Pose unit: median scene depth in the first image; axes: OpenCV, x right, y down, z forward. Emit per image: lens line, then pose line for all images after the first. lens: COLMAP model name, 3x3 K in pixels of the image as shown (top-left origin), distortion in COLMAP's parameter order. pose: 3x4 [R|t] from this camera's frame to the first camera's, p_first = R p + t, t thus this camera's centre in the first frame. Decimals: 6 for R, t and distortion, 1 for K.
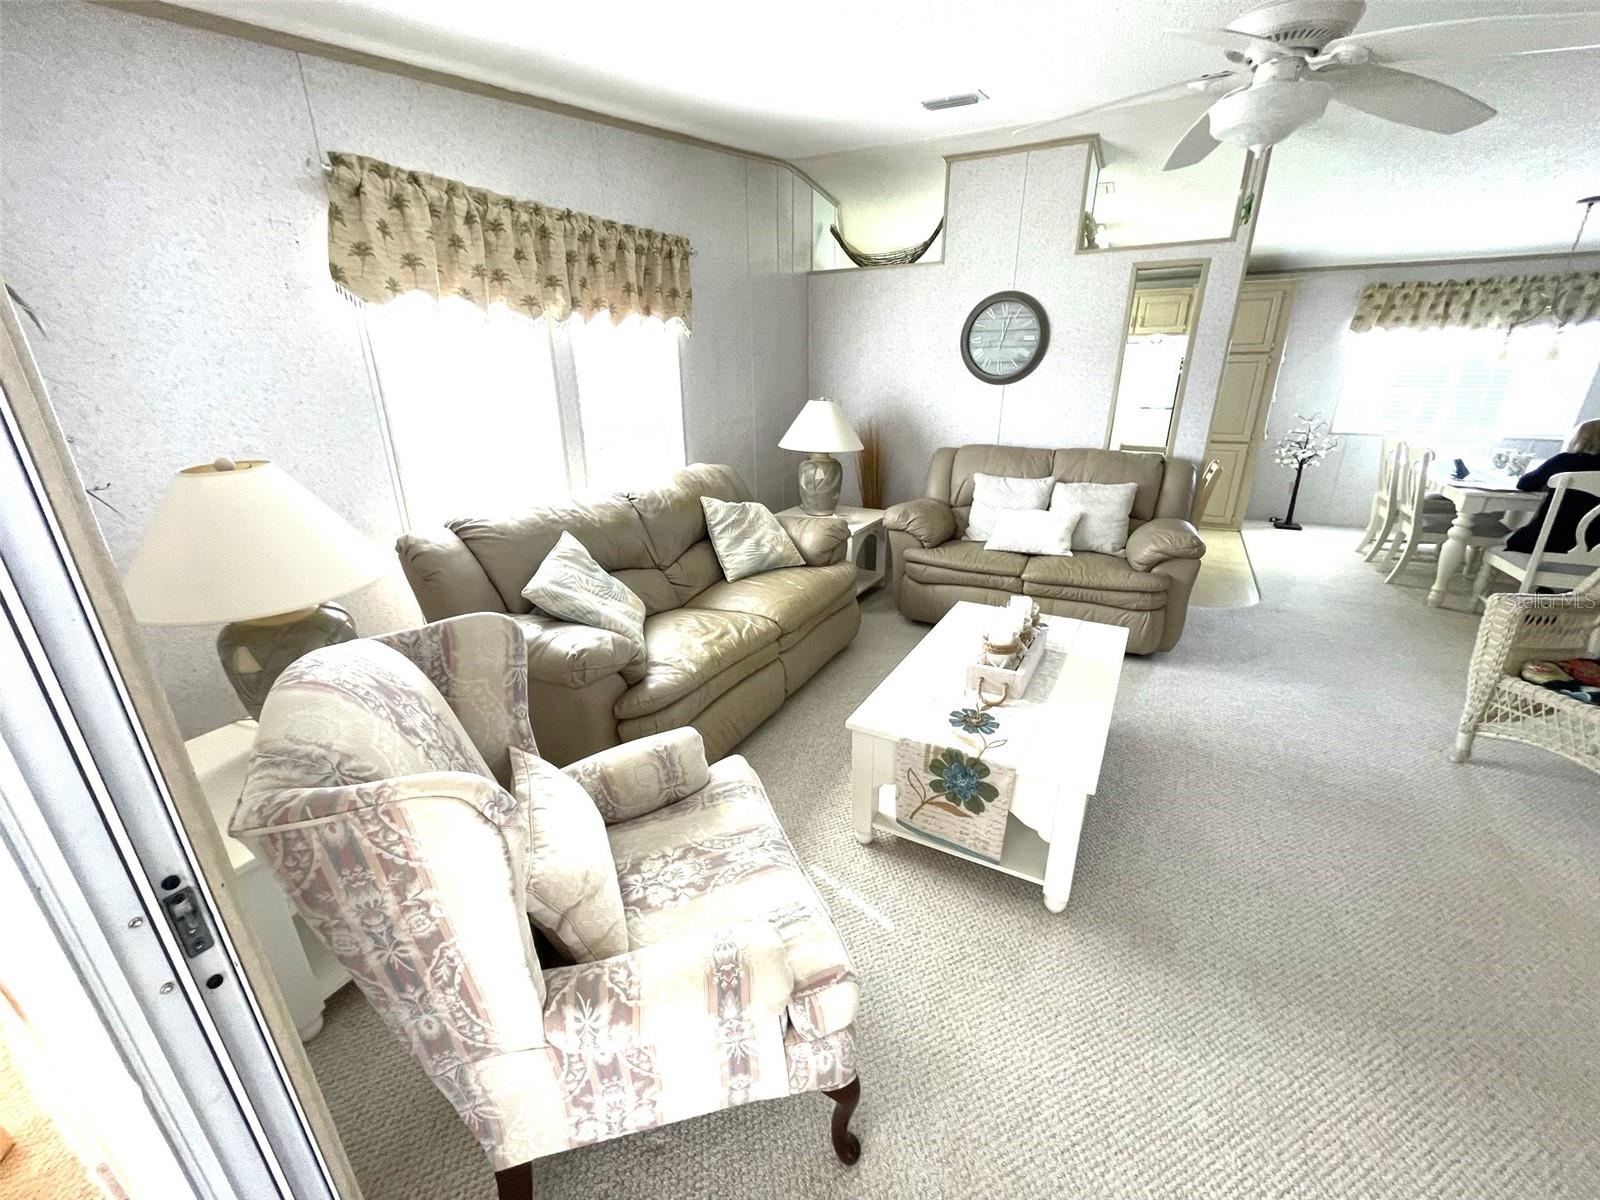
lens RADIAL K [[649.4, 0, 801.9], [0, 649.4, 601.4], [0, 0, 1]] dist [-0.001407, -0.000085]
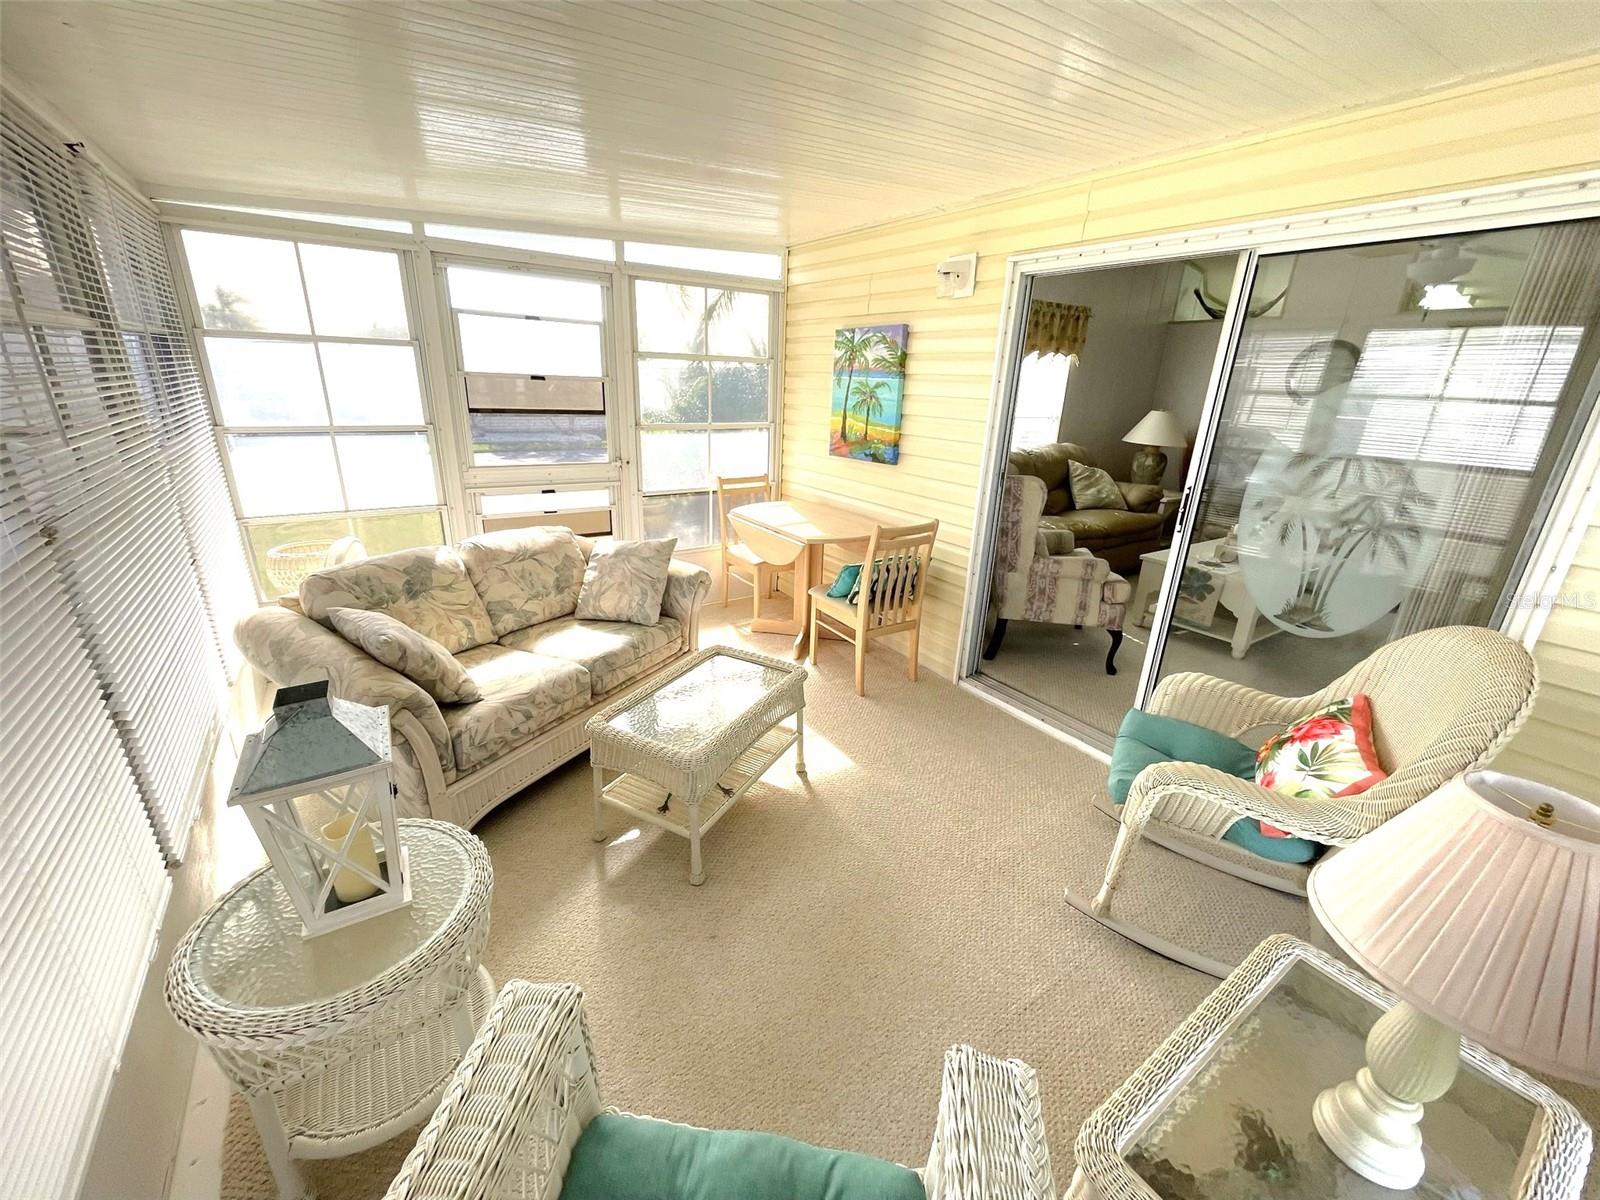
lens RADIAL K [[649.4, 0, 796.1], [0, 649.4, 601.9], [0, 0, 1]] dist [-0.001407, -0.000085]
pose [[0.887380, 0.187869, -0.421025, -0.003518], [-0.198064, 0.979988, 0.019837, 0.309609], [0.416327, 0.065787, 0.906832, -0.806769]]
